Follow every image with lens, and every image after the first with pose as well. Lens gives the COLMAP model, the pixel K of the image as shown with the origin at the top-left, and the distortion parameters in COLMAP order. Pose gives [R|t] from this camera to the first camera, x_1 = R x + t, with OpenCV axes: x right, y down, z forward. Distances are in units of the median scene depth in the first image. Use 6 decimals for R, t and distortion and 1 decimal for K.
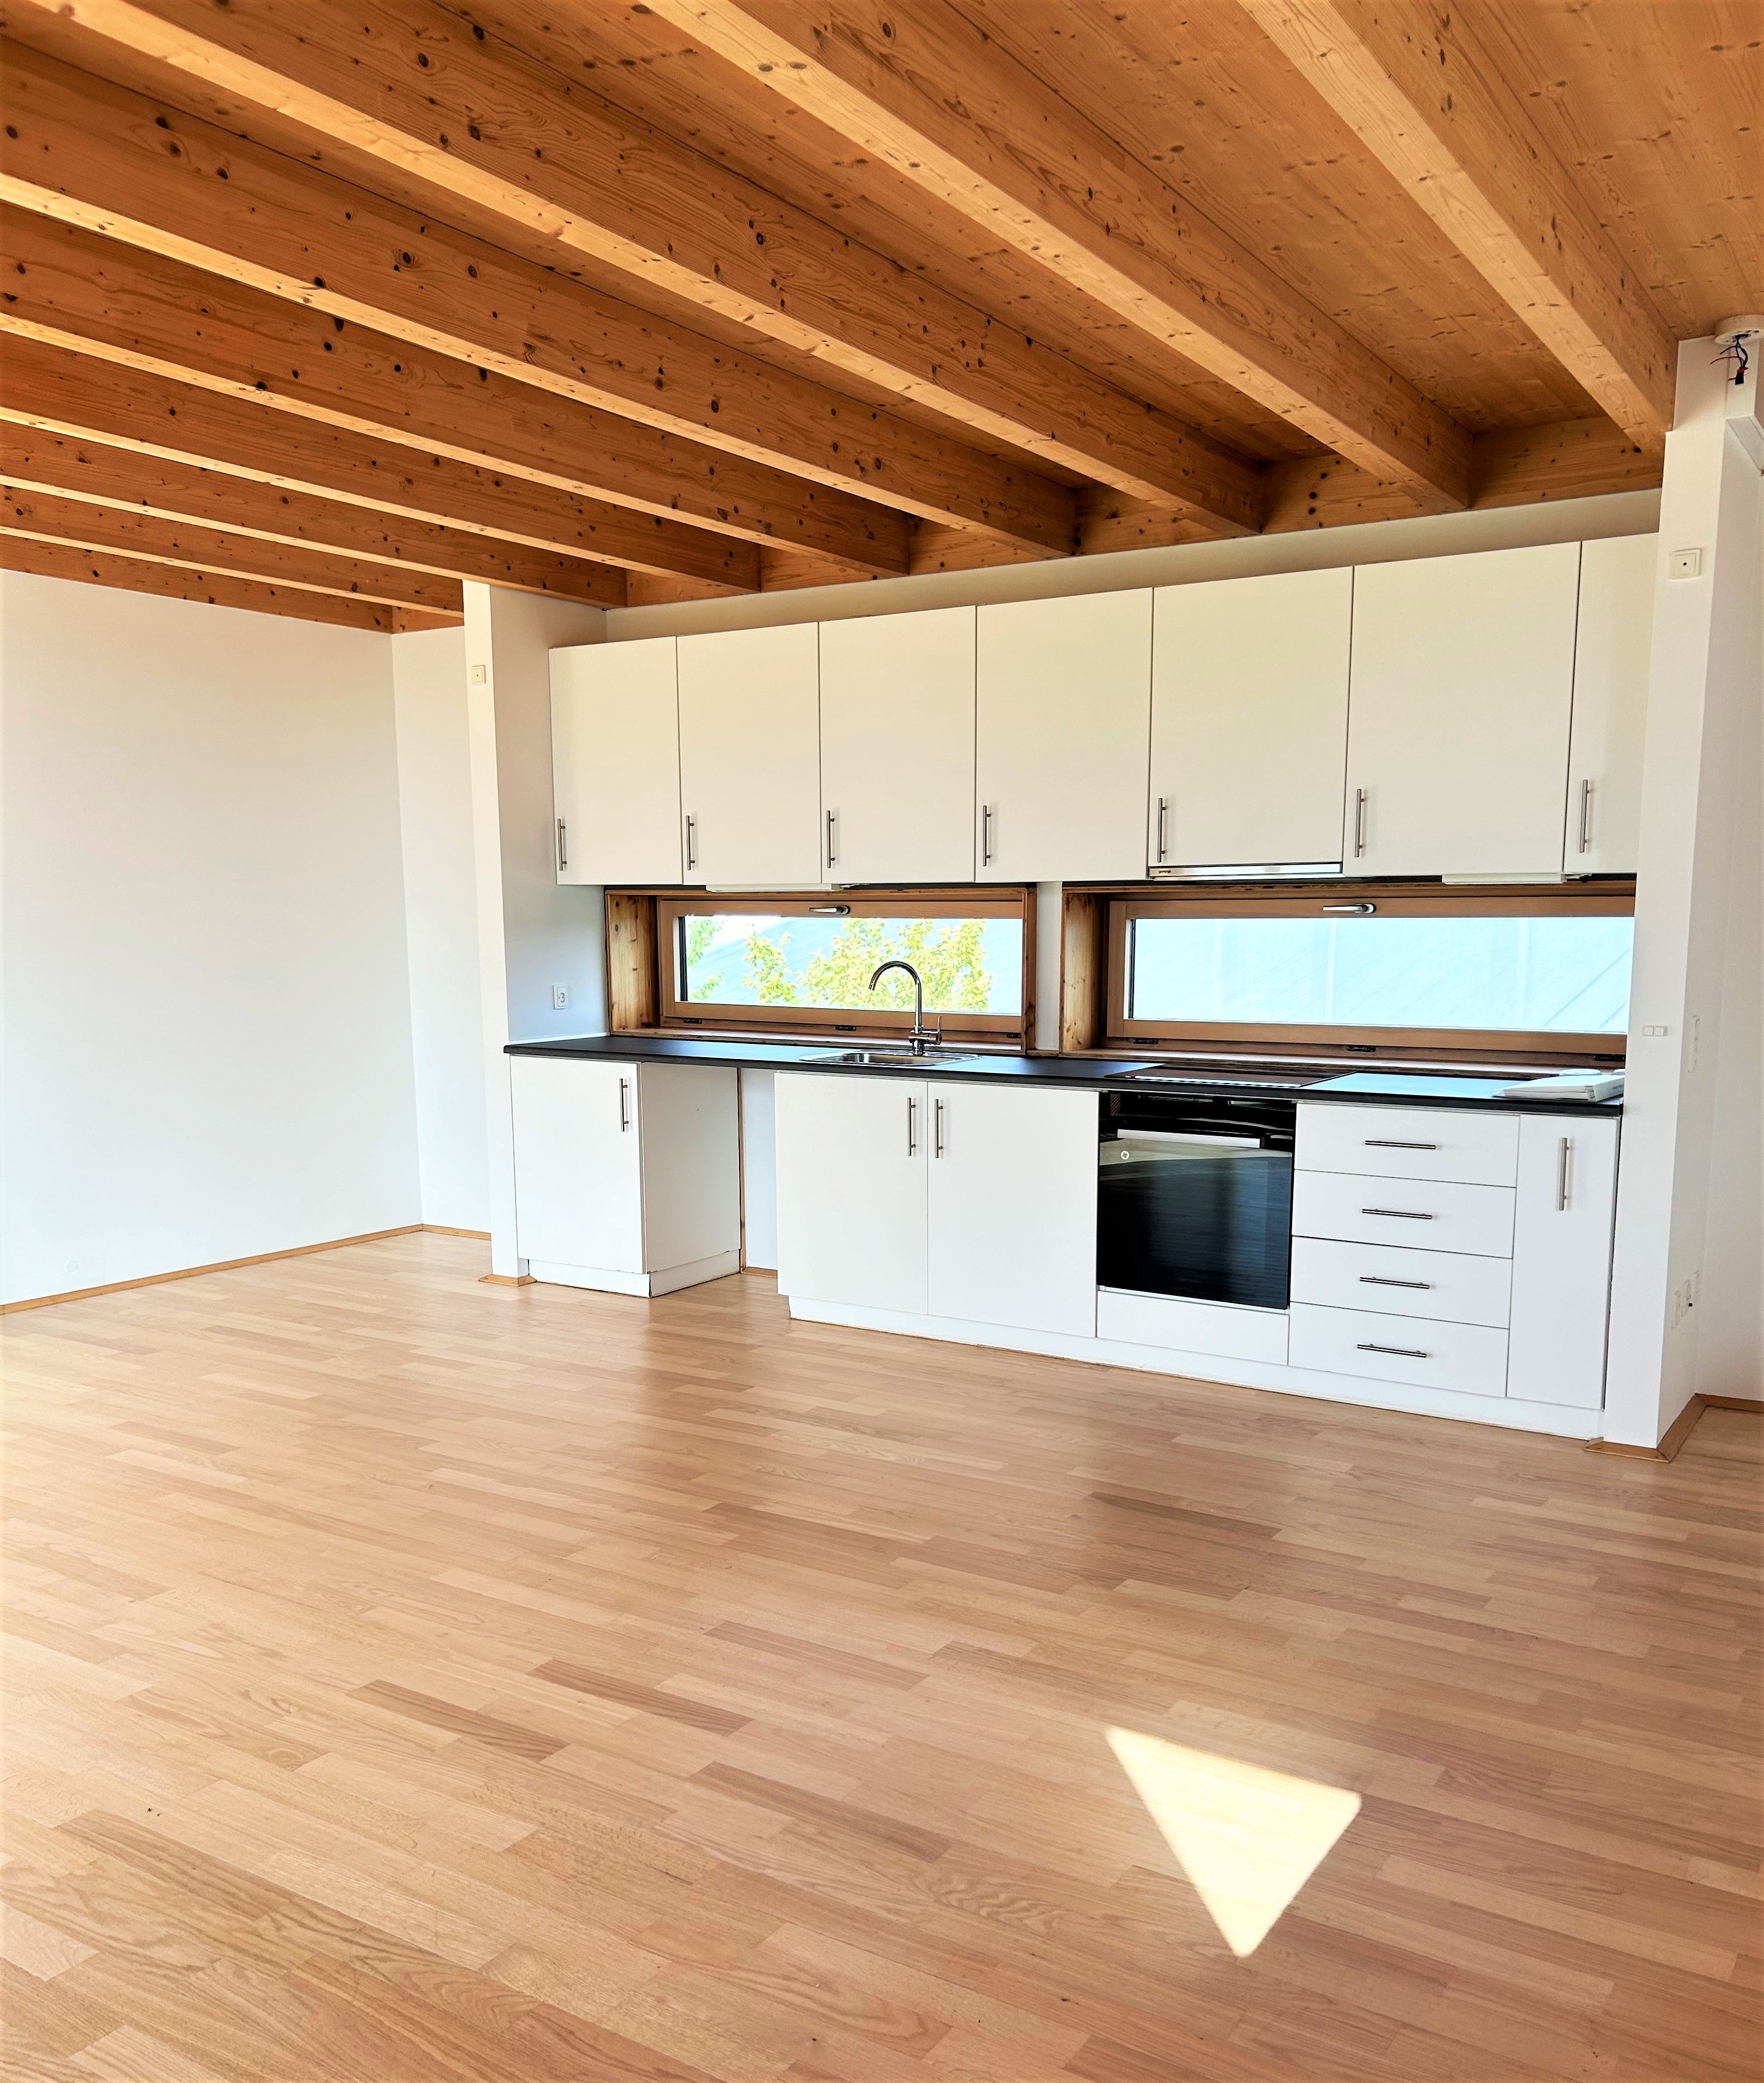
lens RADIAL K [[1762.4, 0, 924.7], [0, 1762.4, 1179.2], [0, 0, 1]] dist [0.077084, -0.004248]
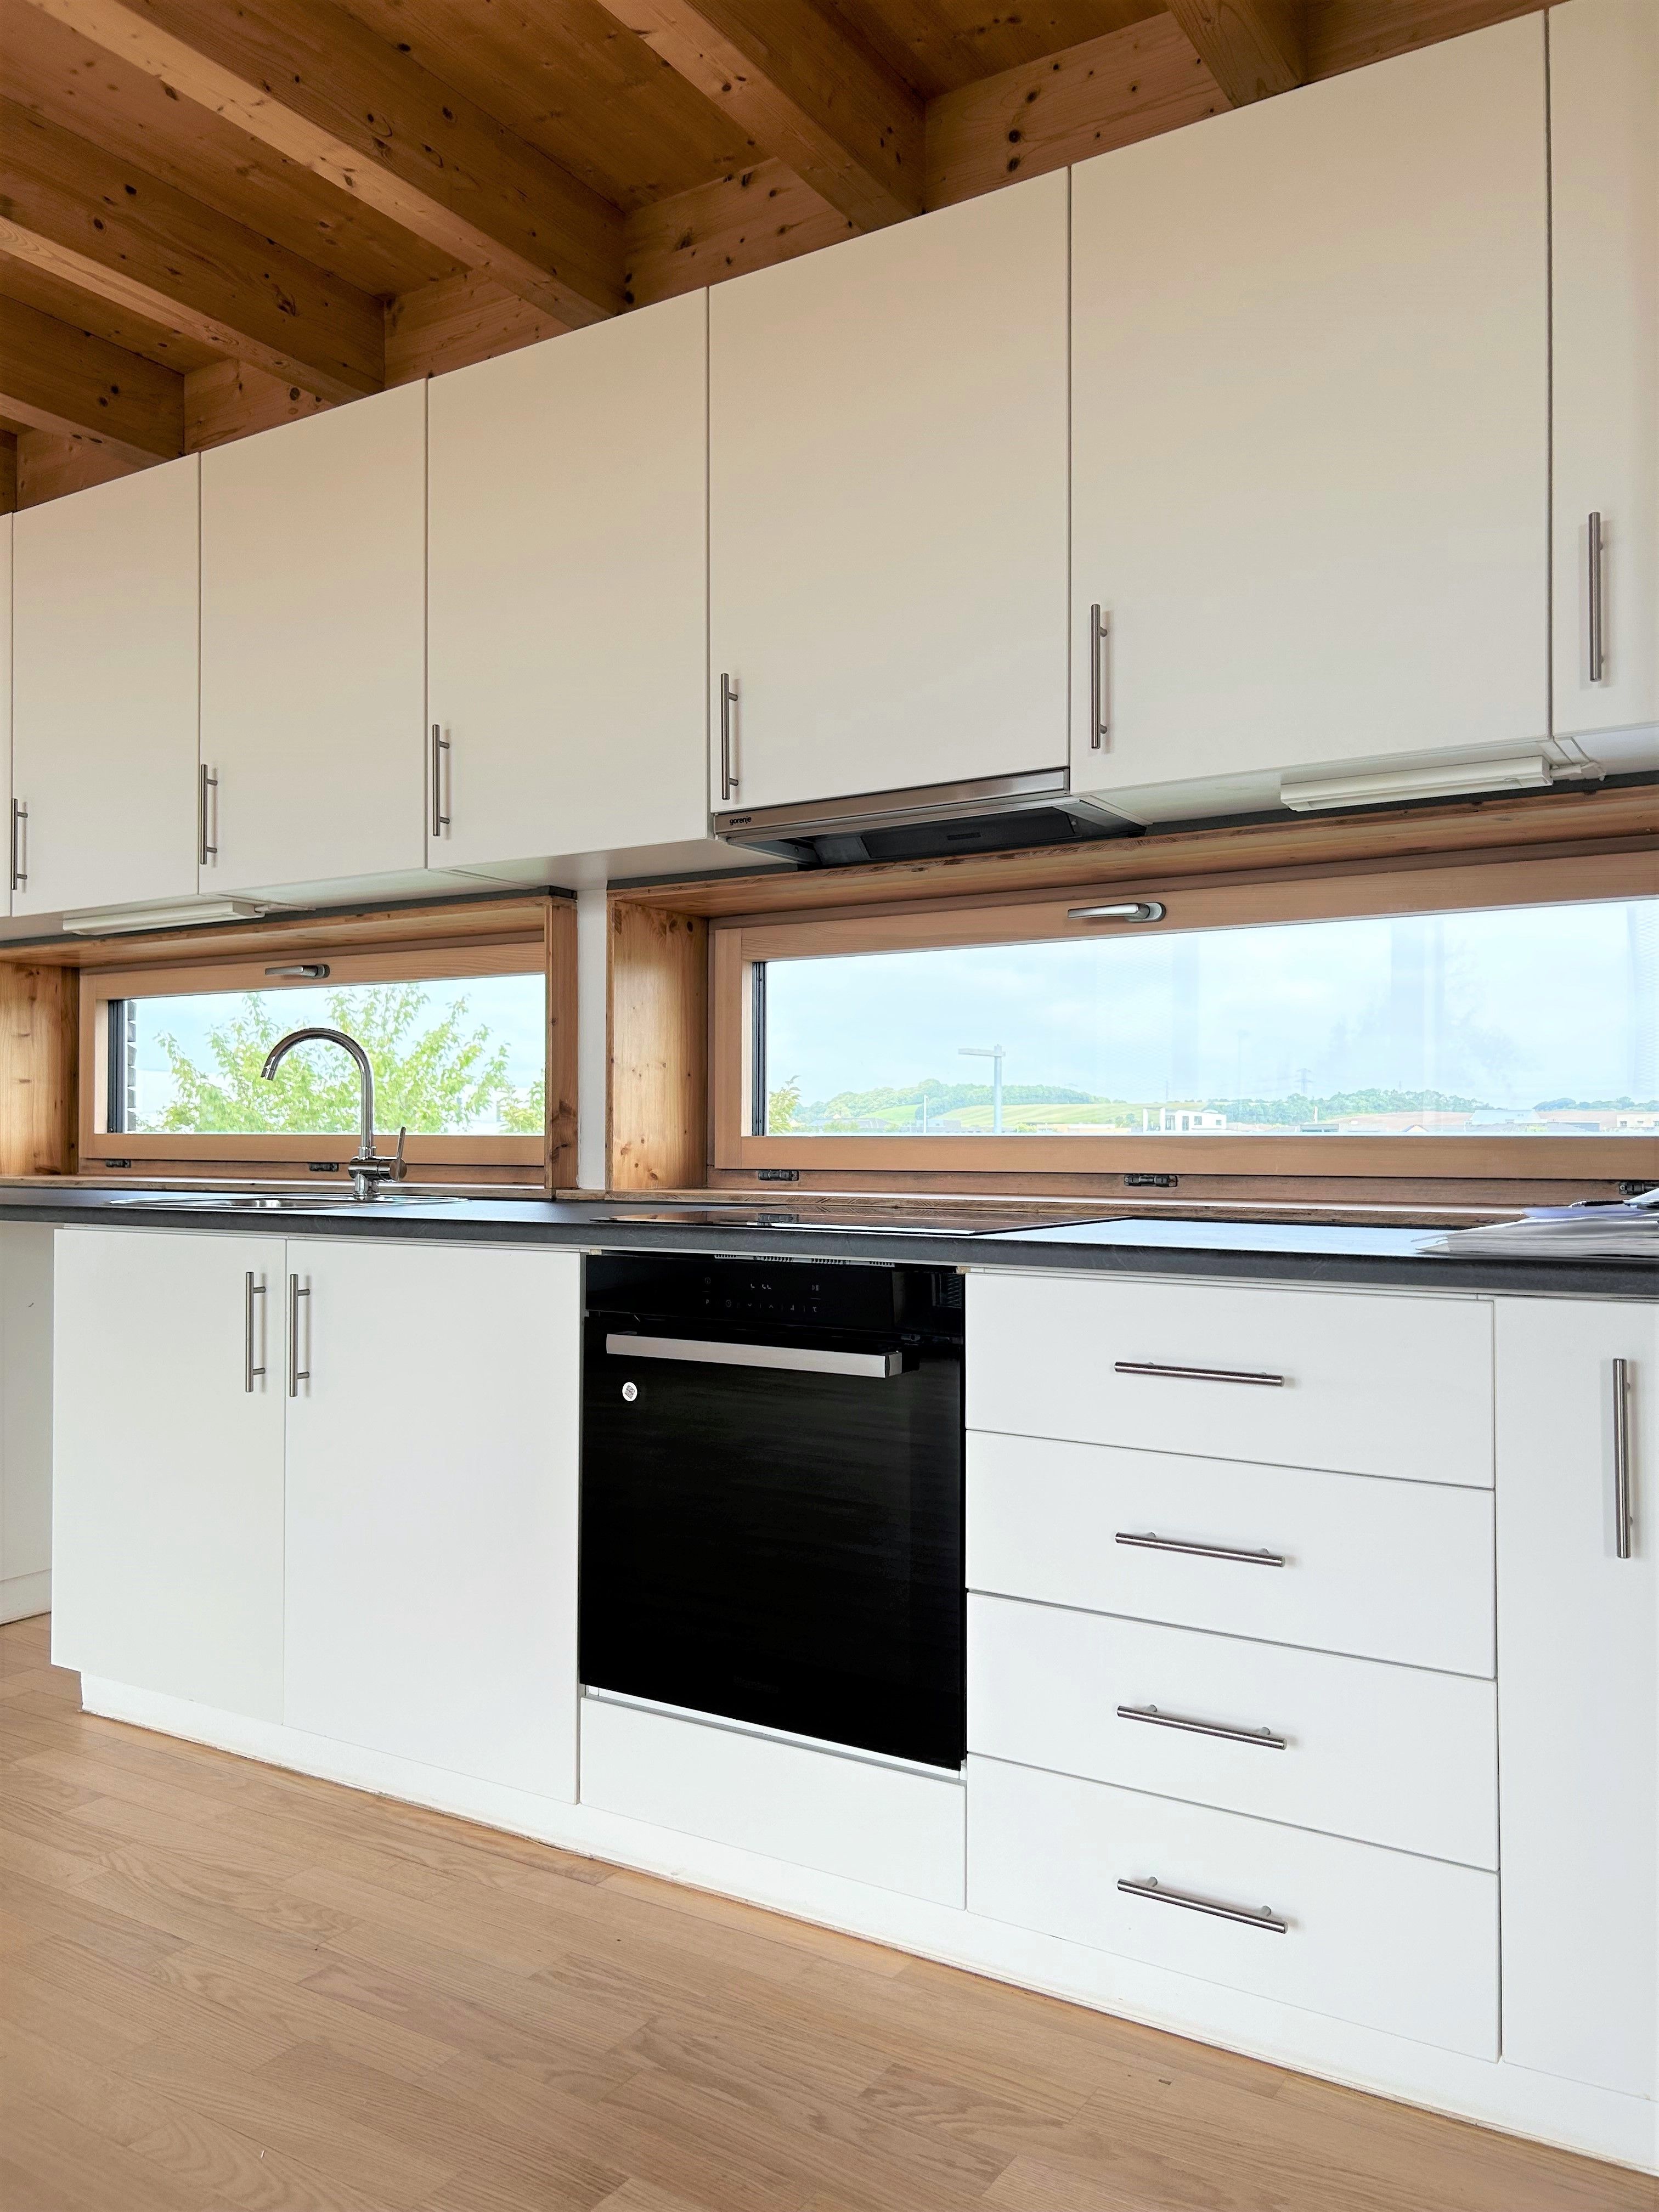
lens RADIAL K [[1730.0, 0, 829.3], [0, 1730.0, 1108.5], [0, 0, 1]] dist [0.054722, 0.002664]
pose [[0.999945, -0.001339, -0.010384, 0.160758], [-0.000353, 0.986908, -0.161281, -0.012812], [0.010464, 0.161276, 0.986854, 0.510305]]
